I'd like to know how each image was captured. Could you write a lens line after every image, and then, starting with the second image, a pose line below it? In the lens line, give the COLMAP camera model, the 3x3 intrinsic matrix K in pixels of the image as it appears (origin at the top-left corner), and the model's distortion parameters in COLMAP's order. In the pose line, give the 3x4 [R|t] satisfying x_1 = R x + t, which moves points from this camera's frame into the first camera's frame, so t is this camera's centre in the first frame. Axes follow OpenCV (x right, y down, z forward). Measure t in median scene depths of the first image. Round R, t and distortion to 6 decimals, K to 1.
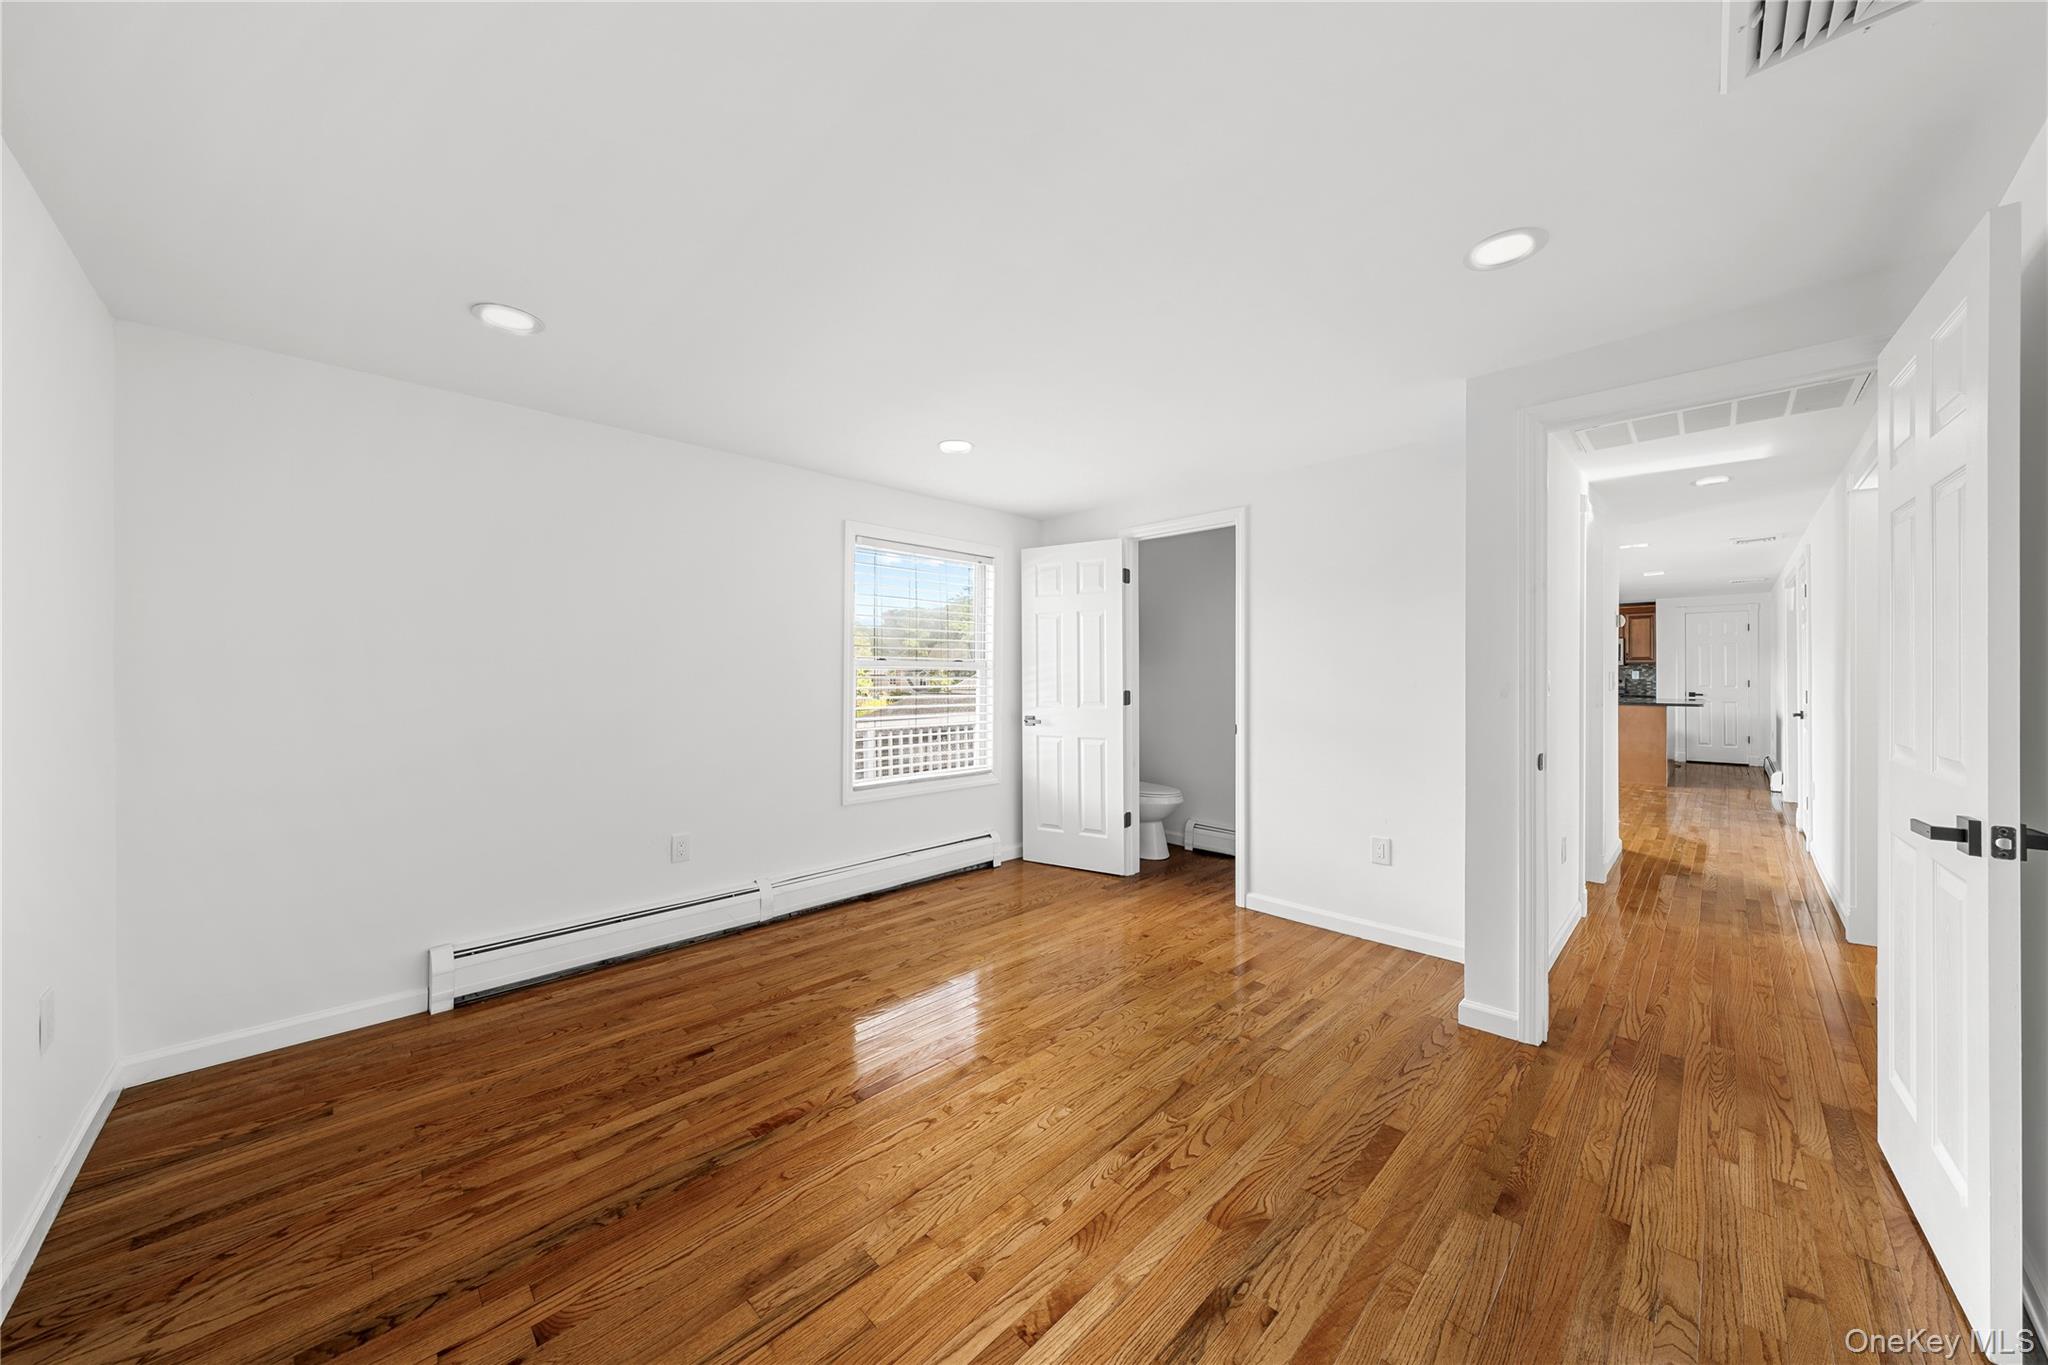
lens RADIAL K [[696.5, 0, 1027.3], [0, 696.5, 678.0], [0, 0, 1]] dist [-0.001015, -0.000009]
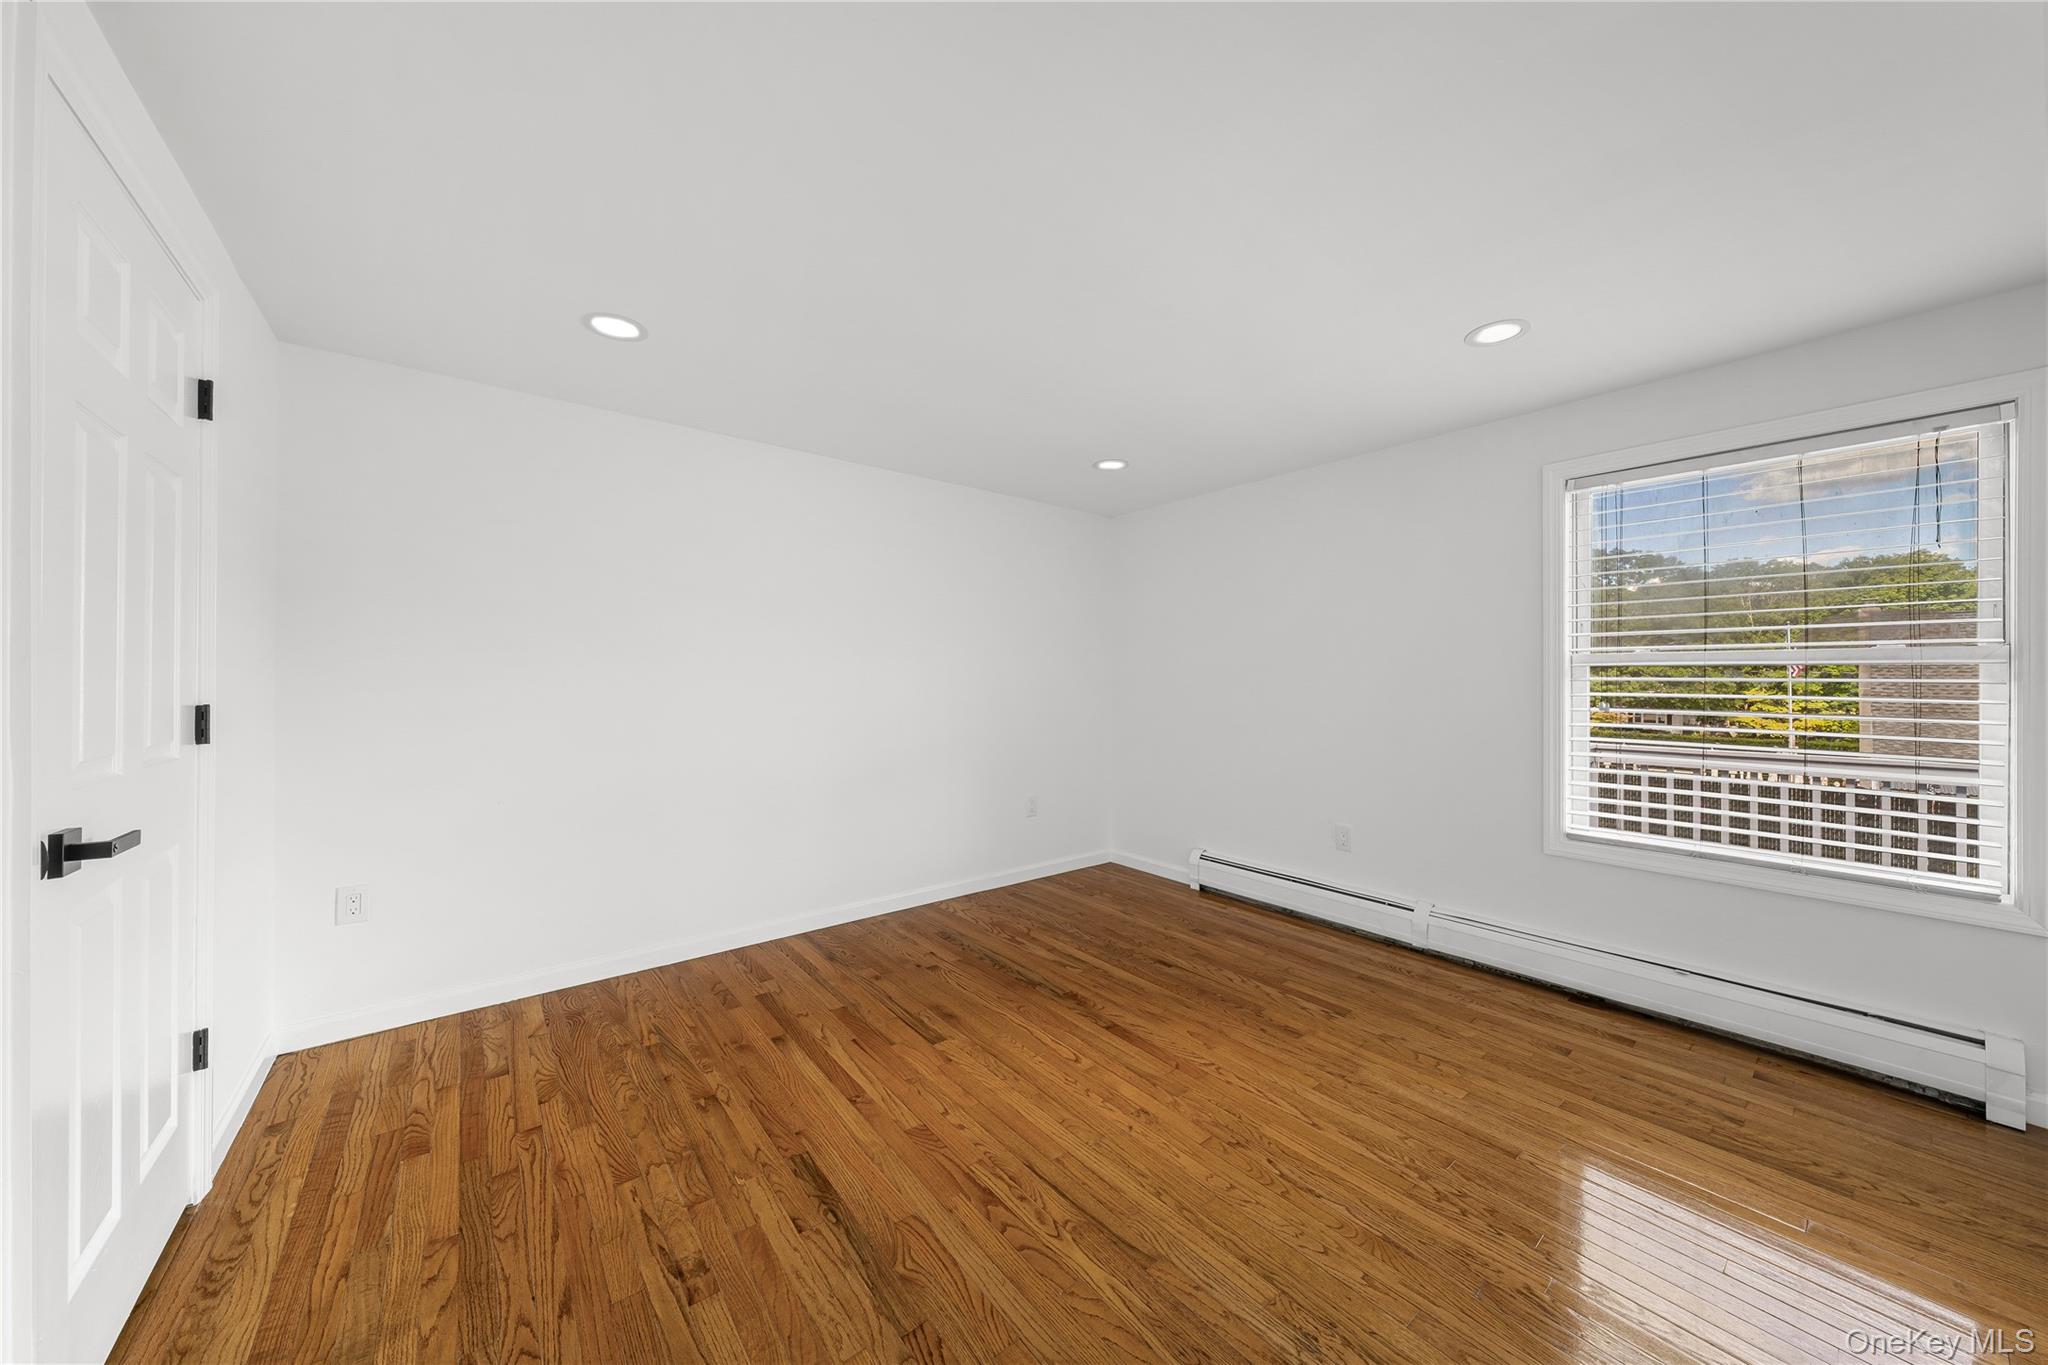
lens RADIAL K [[696.5, 0, 1027.3], [0, 696.5, 678.0], [0, 0, 1]] dist [-0.001015, -0.000009]
pose [[-0.101065, -0.001775, -0.994878, 0.761998], [-0.010389, 0.999946, -0.000729, 0.007748], [0.994826, 0.010262, -0.101078, 0.777846]]
